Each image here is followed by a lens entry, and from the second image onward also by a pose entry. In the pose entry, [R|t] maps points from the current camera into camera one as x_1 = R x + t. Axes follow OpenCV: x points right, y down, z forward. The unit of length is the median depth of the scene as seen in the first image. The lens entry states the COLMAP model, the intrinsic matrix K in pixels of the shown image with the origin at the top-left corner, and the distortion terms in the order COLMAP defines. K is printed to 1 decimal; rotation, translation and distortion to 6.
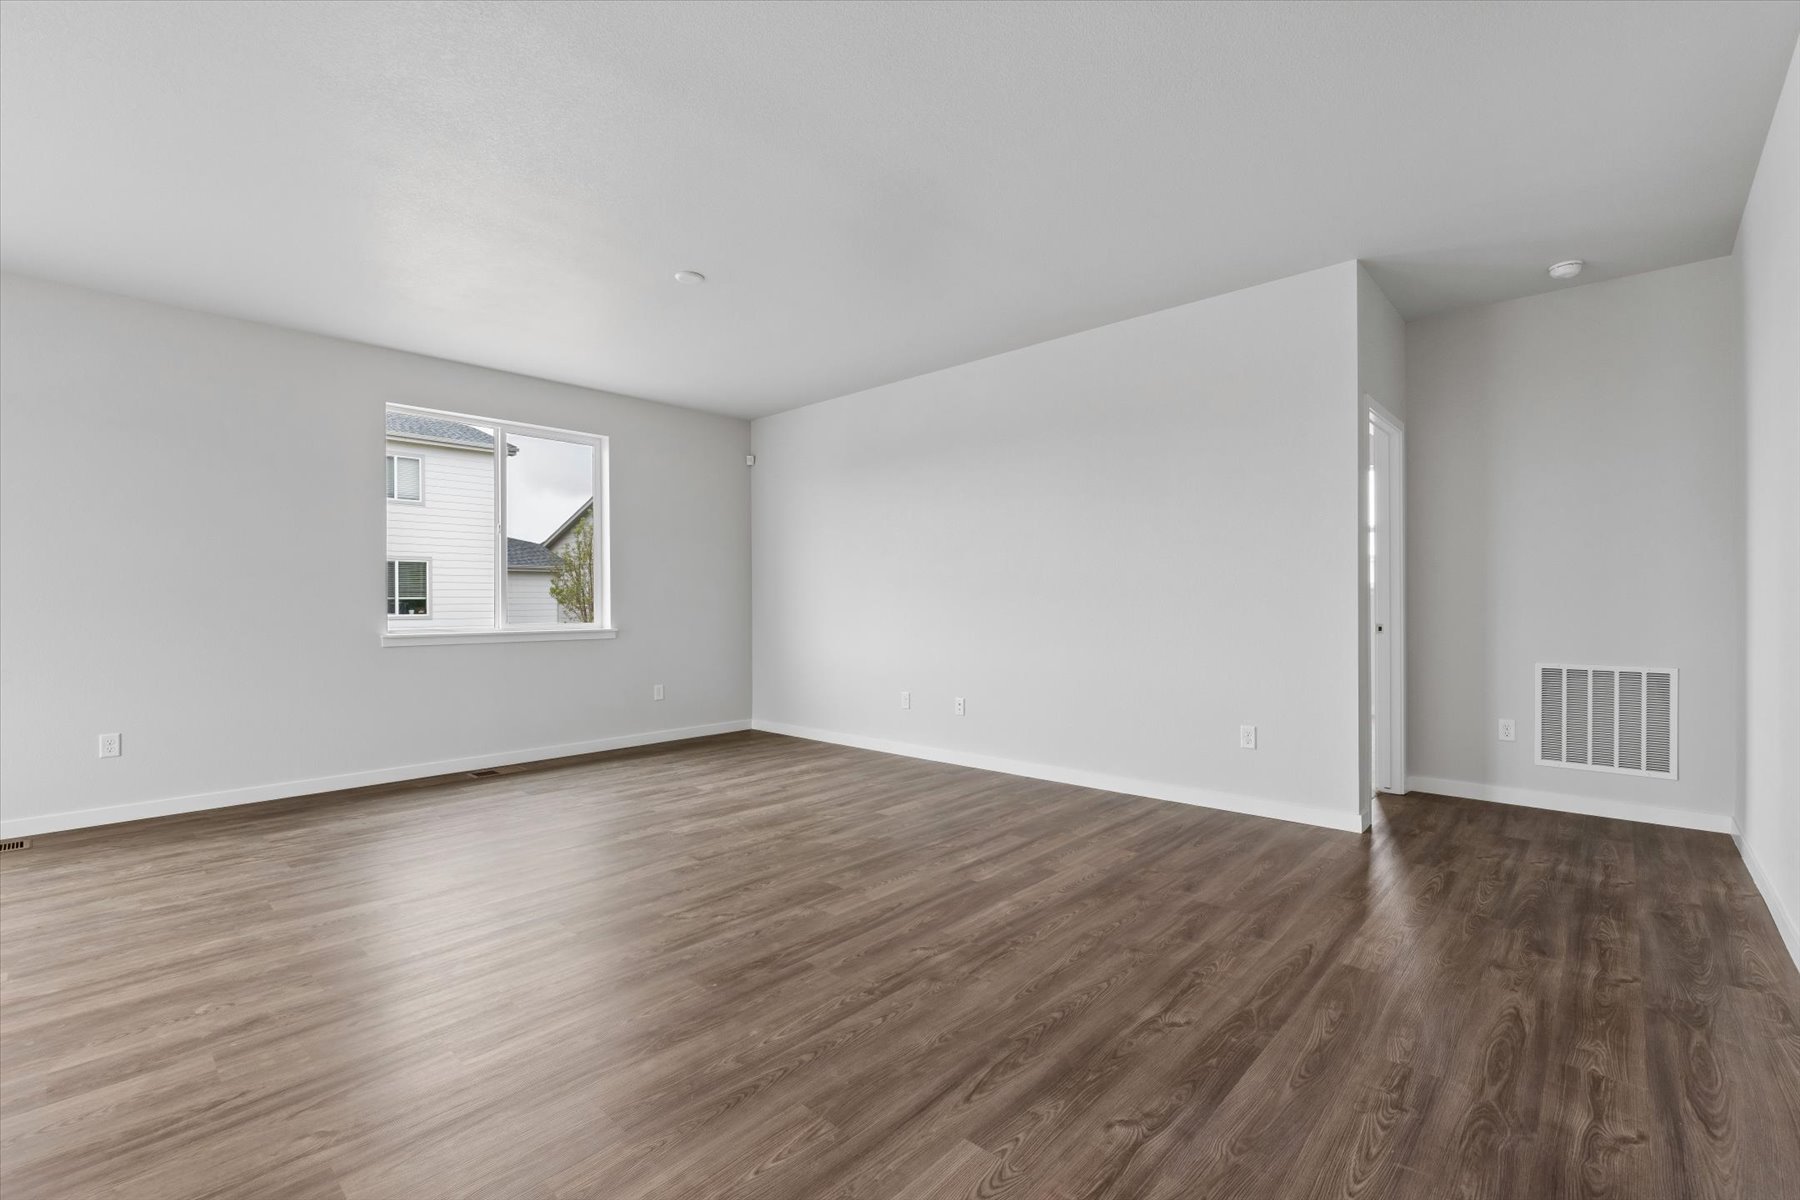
lens RADIAL K [[787.4, 0, 916.9], [0, 787.4, 616.1], [0, 0, 1]] dist [-0.014380, 0.003338]
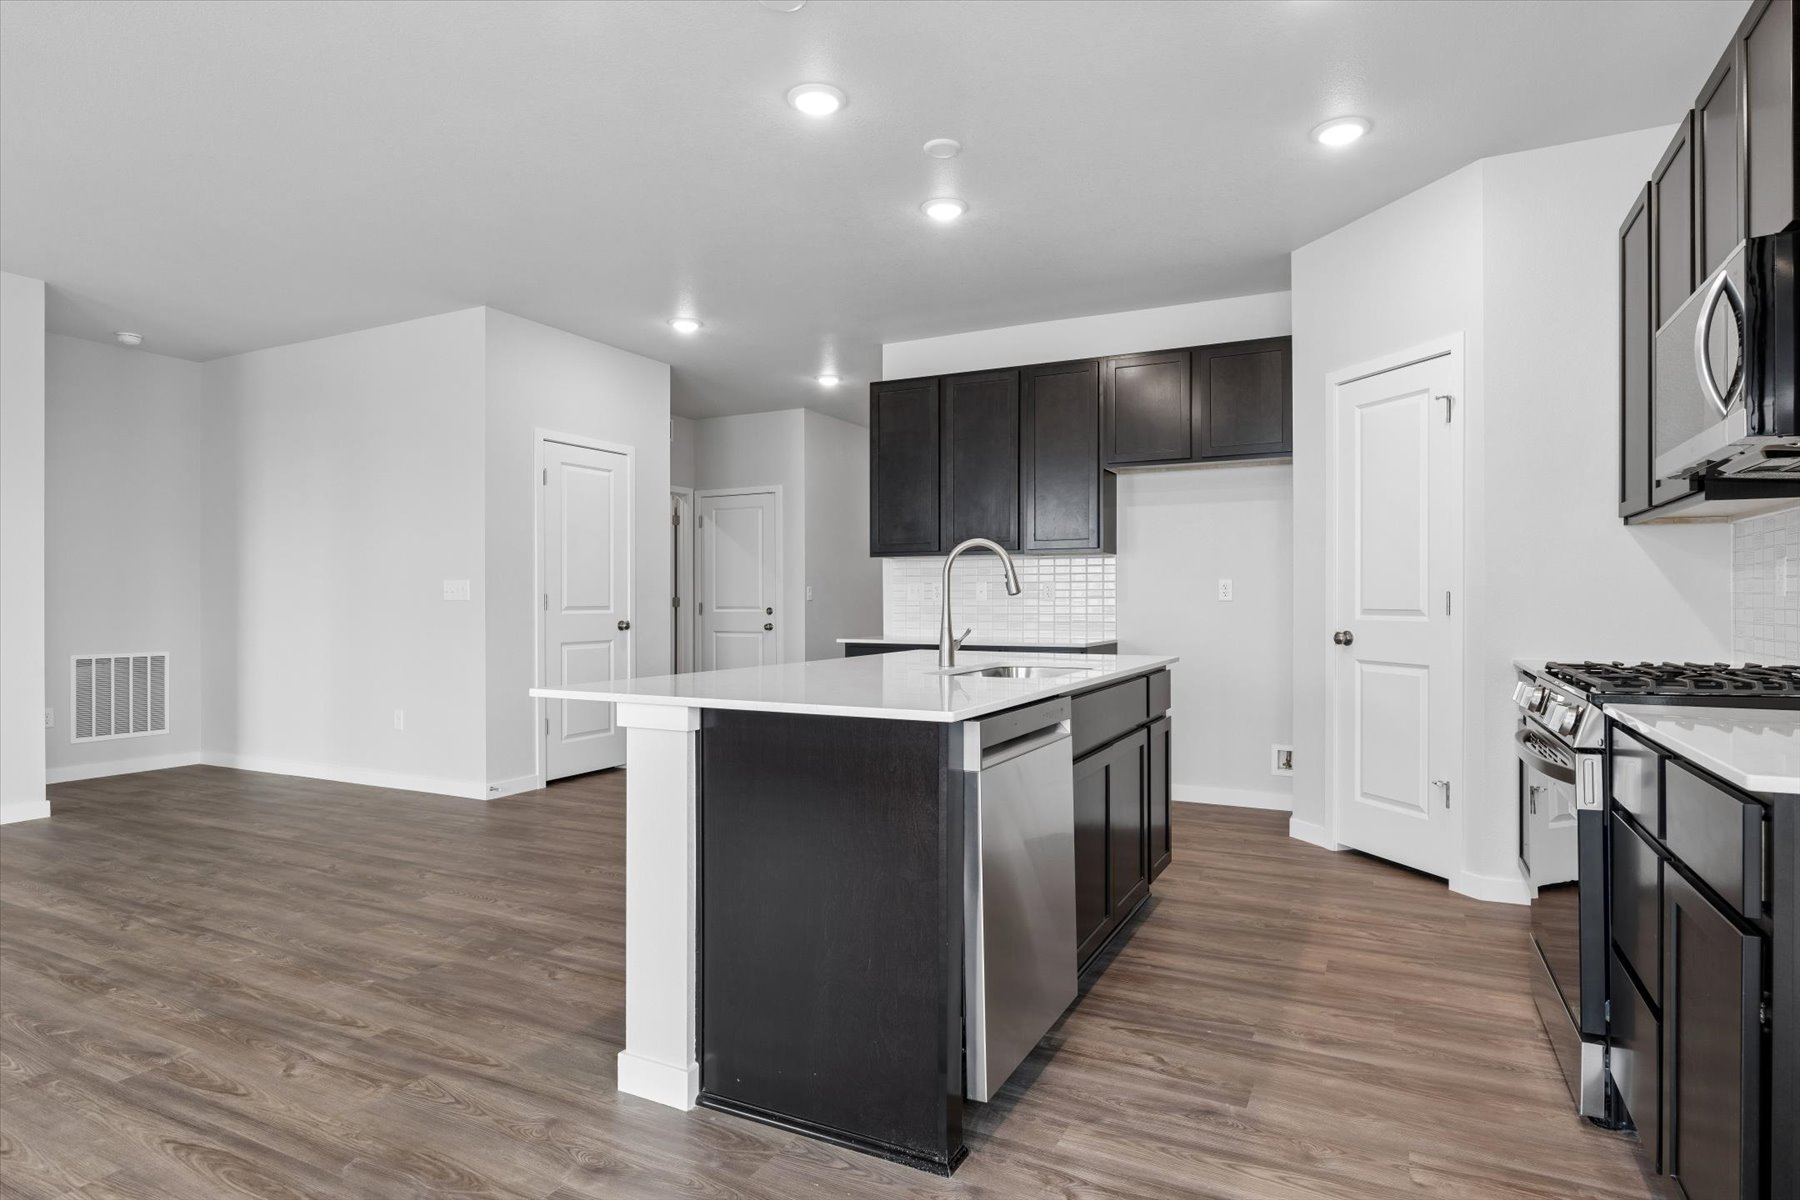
lens RADIAL K [[981.9, 0, 921.3], [0, 981.9, 604.0], [0, 0, 1]] dist [-0.012500, -0.002803]
pose [[-0.282952, 0.002159, 0.959132, -1.193251], [0.022340, 0.999741, 0.004340, 0.008020], [-0.958874, 0.022655, -0.282927, 0.260229]]
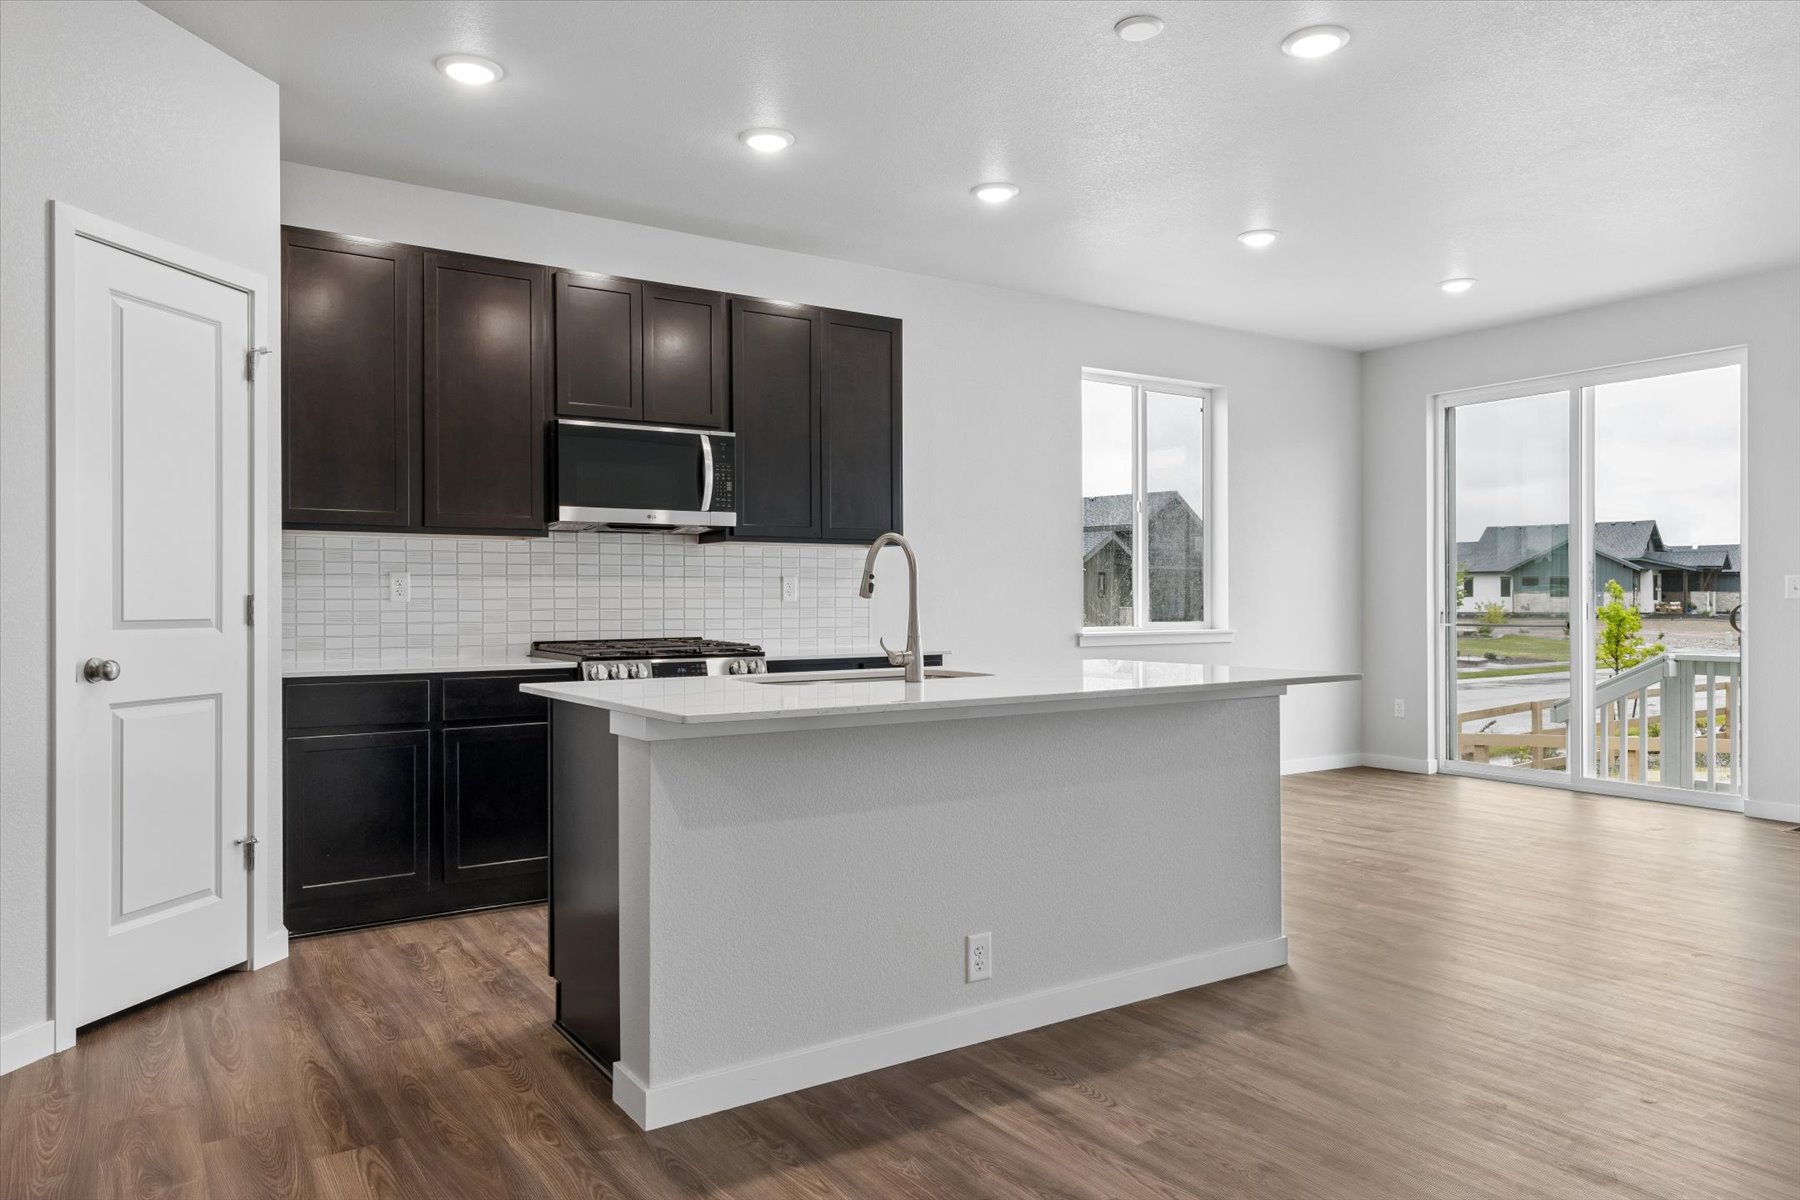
lens RADIAL K [[1208.7, 0, 904.3], [0, 1208.7, 600.3], [0, 0, 1]] dist [-0.002509, -0.003396]
pose [[-0.235443, 0.005142, -0.971875, 0.674989], [-0.015143, 0.999845, 0.008959, -0.001517], [0.971770, 0.016826, -0.235329, 0.194636]]
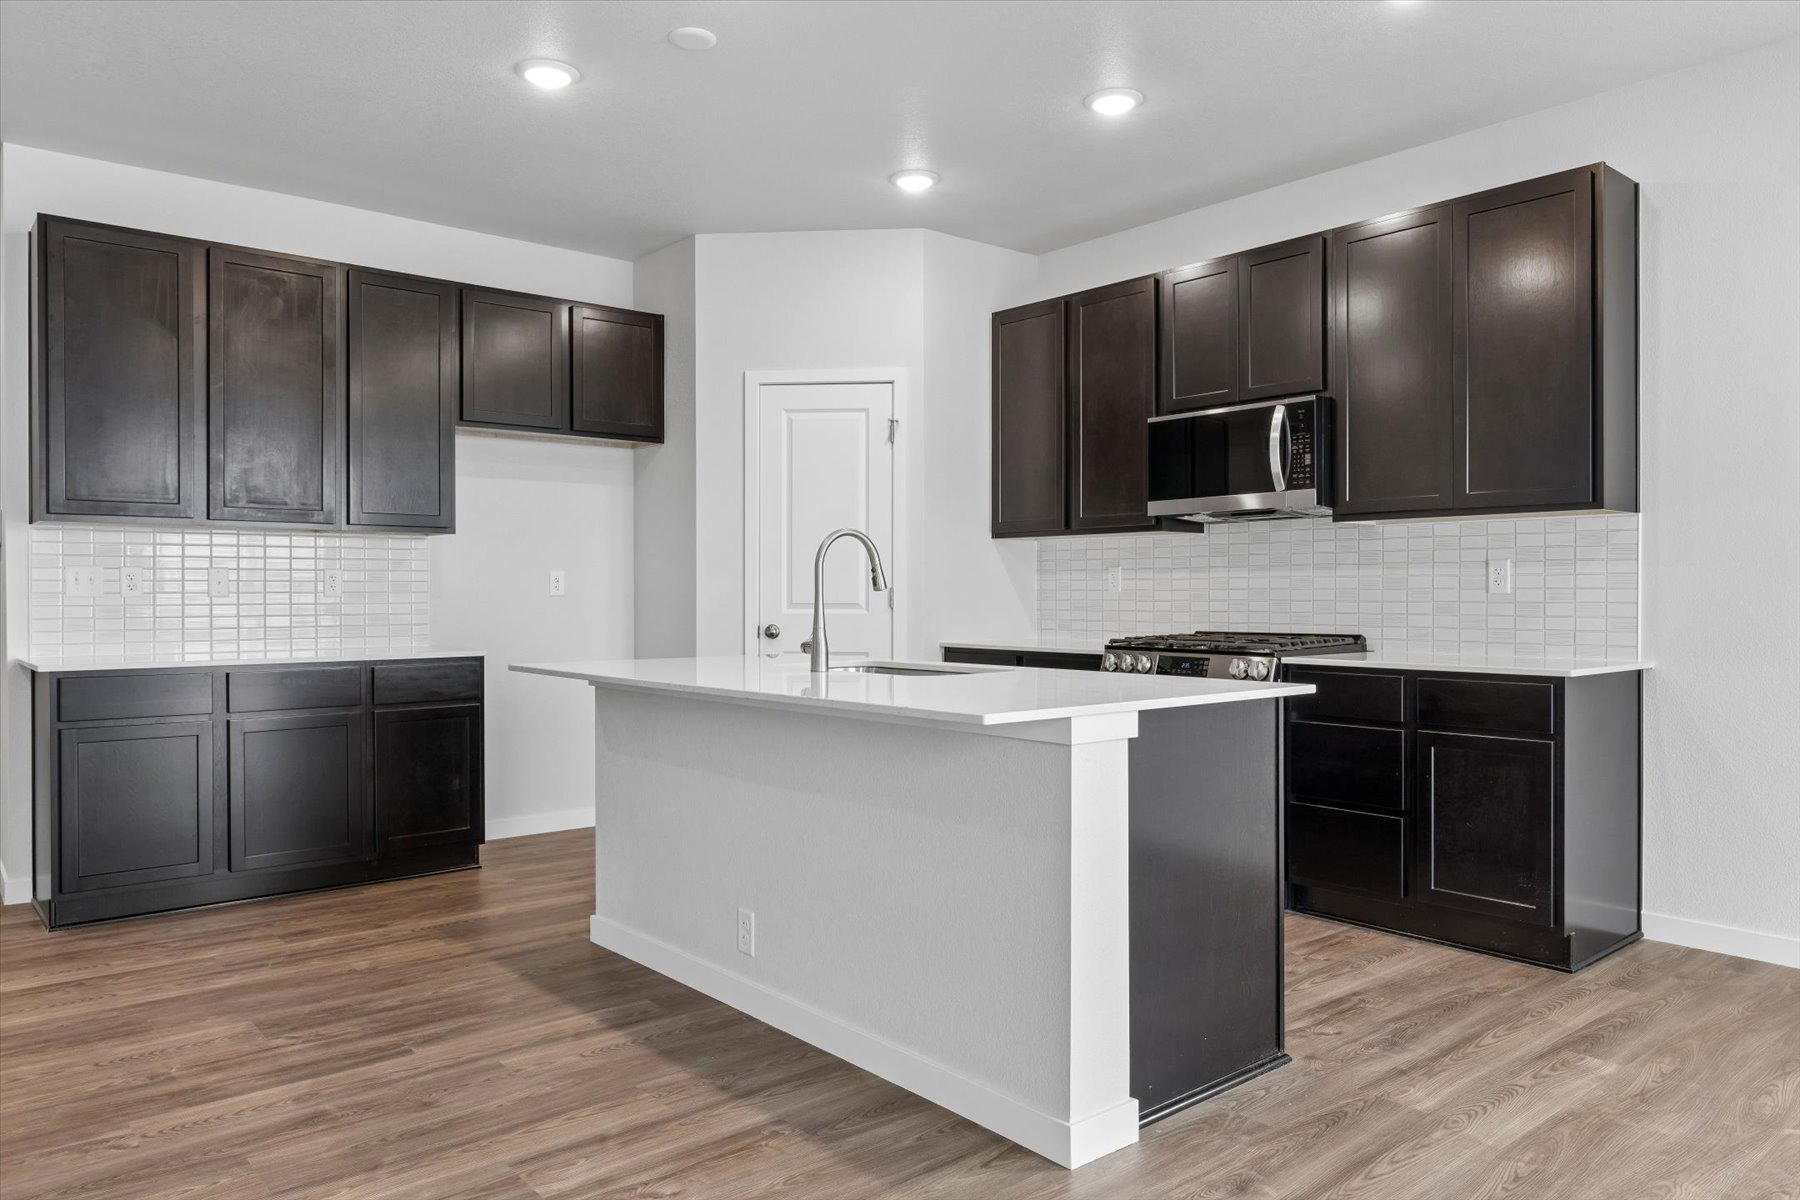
lens RADIAL K [[1208.7, 0, 891.4], [0, 1208.7, 611.7], [0, 0, 1]] dist [-0.002509, -0.003396]
pose [[-0.992367, 0.004619, 0.123235, -0.472957], [0.009061, 0.999328, 0.035507, -0.013758], [-0.122989, 0.036353, -0.991742, 0.982708]]
